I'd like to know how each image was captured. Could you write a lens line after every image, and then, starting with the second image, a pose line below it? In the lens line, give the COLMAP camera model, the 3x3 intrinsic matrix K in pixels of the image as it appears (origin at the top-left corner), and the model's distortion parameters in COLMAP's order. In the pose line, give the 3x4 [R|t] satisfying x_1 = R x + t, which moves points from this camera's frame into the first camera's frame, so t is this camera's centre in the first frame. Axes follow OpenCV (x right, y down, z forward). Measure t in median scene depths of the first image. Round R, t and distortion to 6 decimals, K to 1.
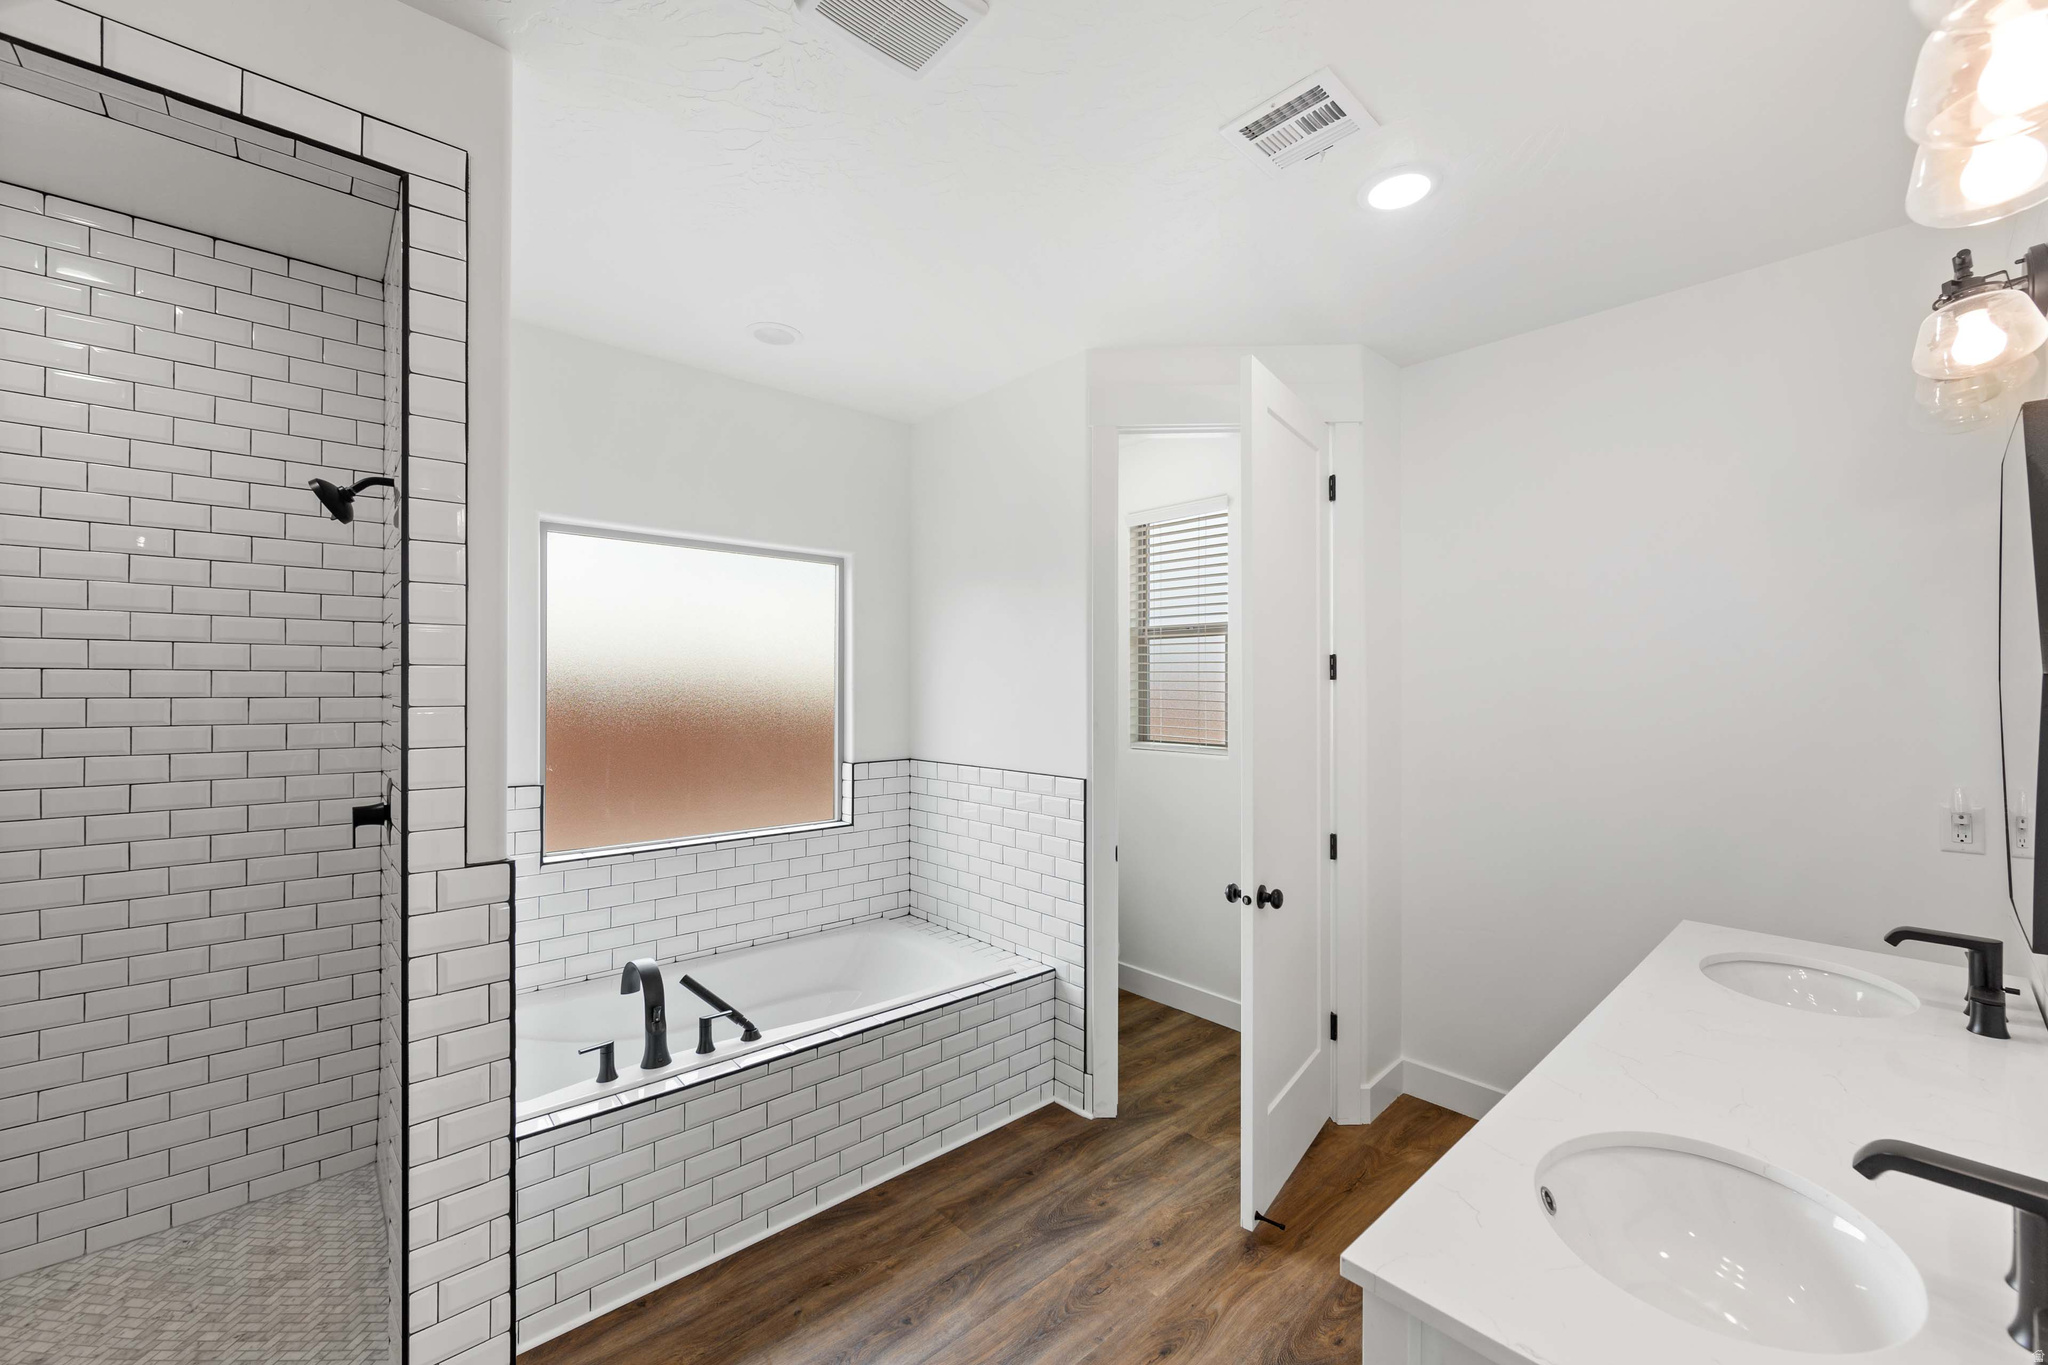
lens RADIAL K [[807.6, 0, 1024.6], [0, 807.6, 686.8], [0, 0, 1]] dist [-0.000808, -0.000844]
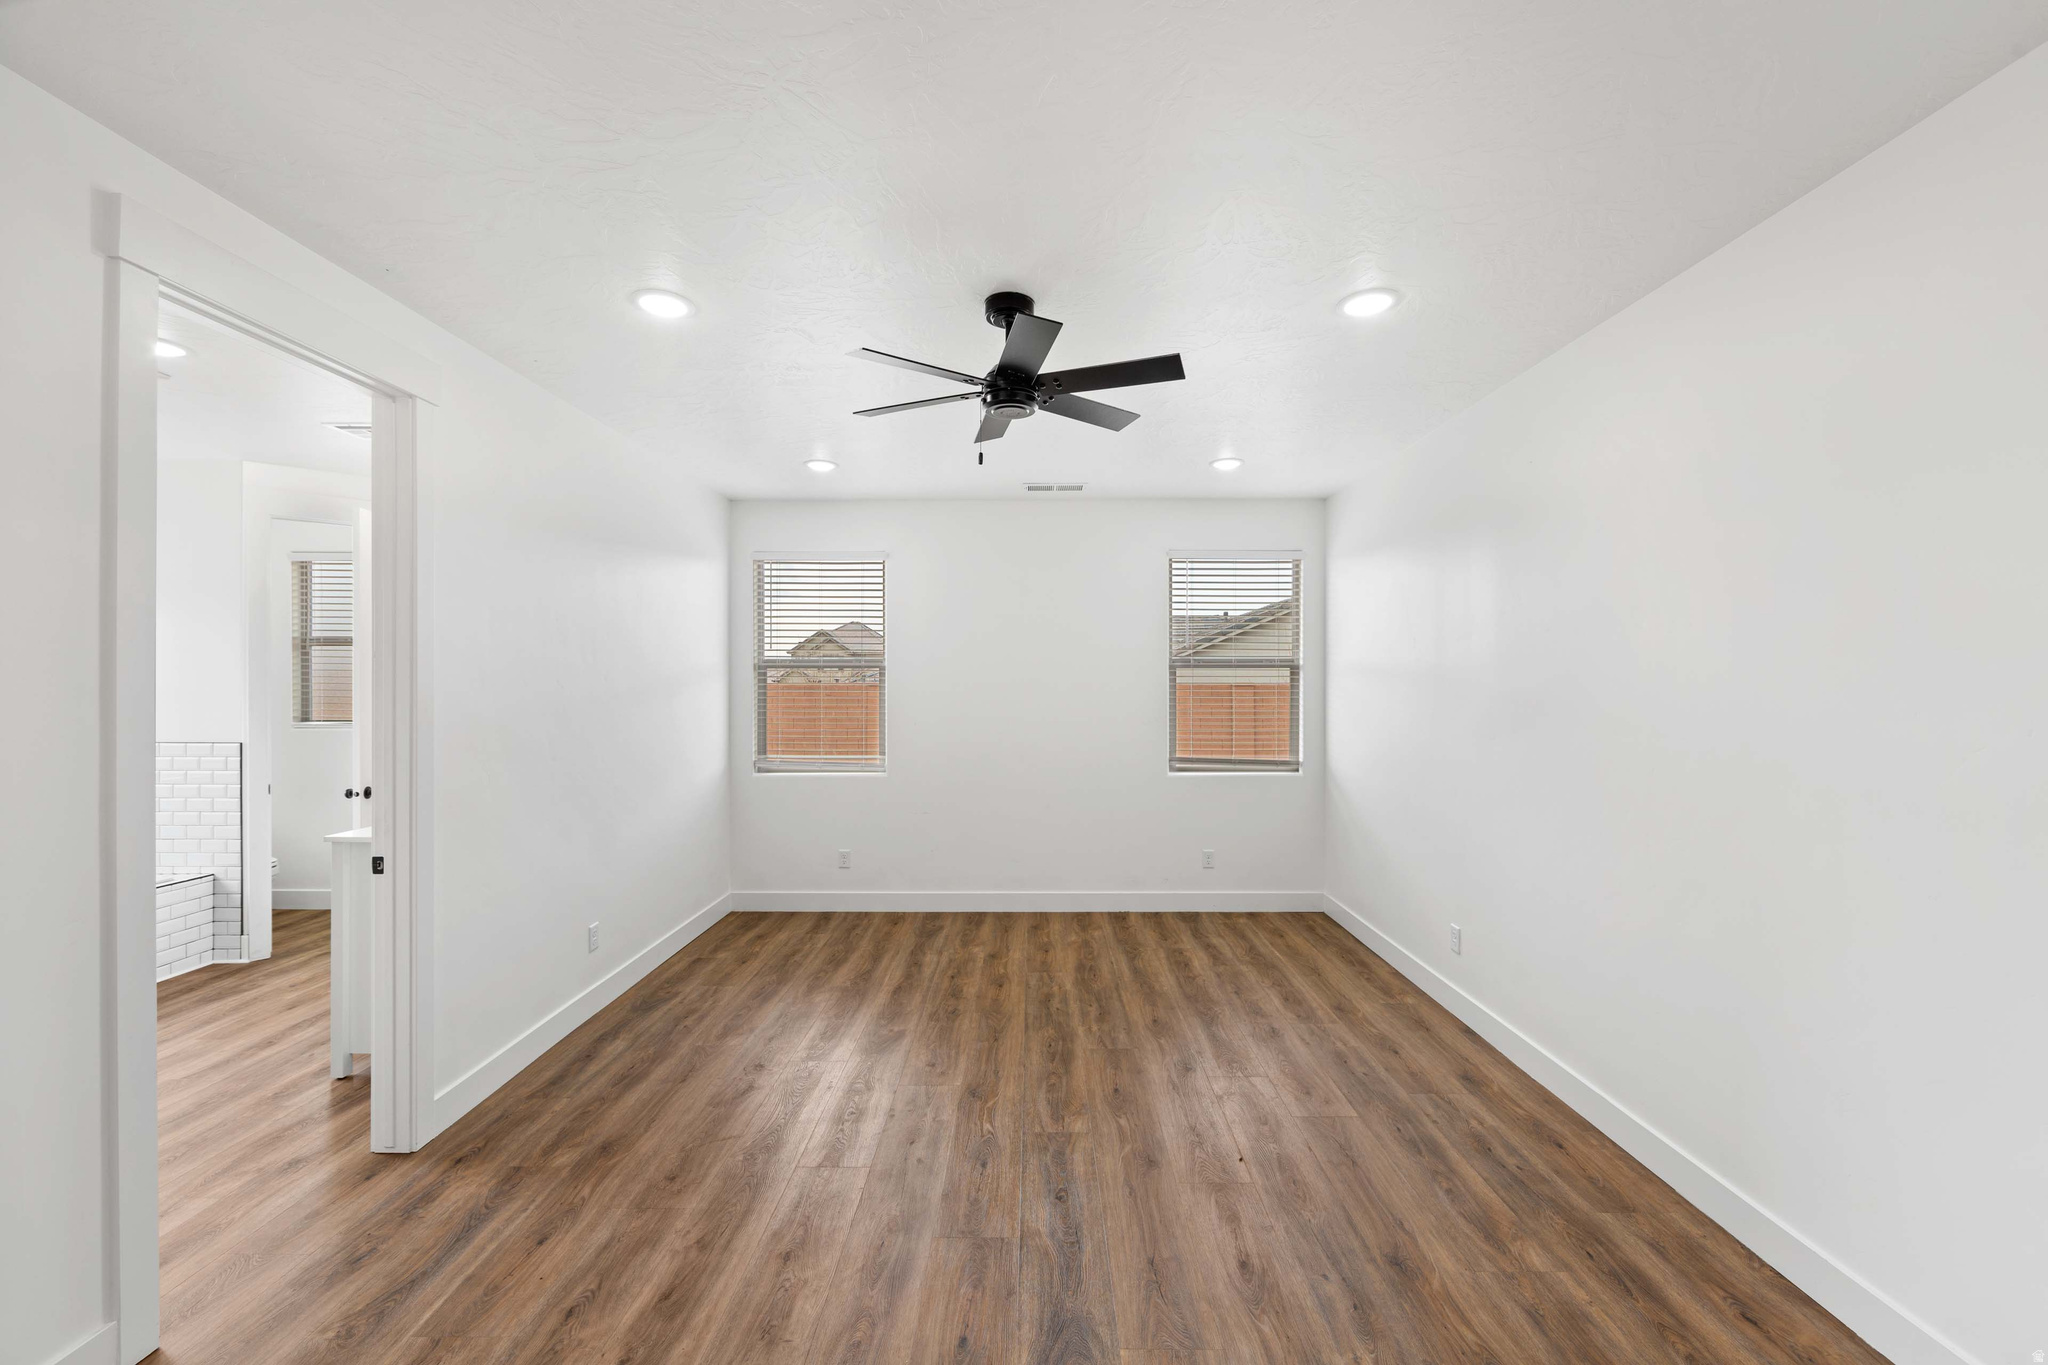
lens RADIAL K [[807.6, 0, 1031.9], [0, 807.6, 686.2], [0, 0, 1]] dist [-0.000808, -0.000844]
pose [[0.673417, -0.002901, 0.739257, -0.042349], [-0.004733, 0.999955, 0.008234, -0.010995], [-0.739248, -0.009044, 0.673373, -1.064806]]
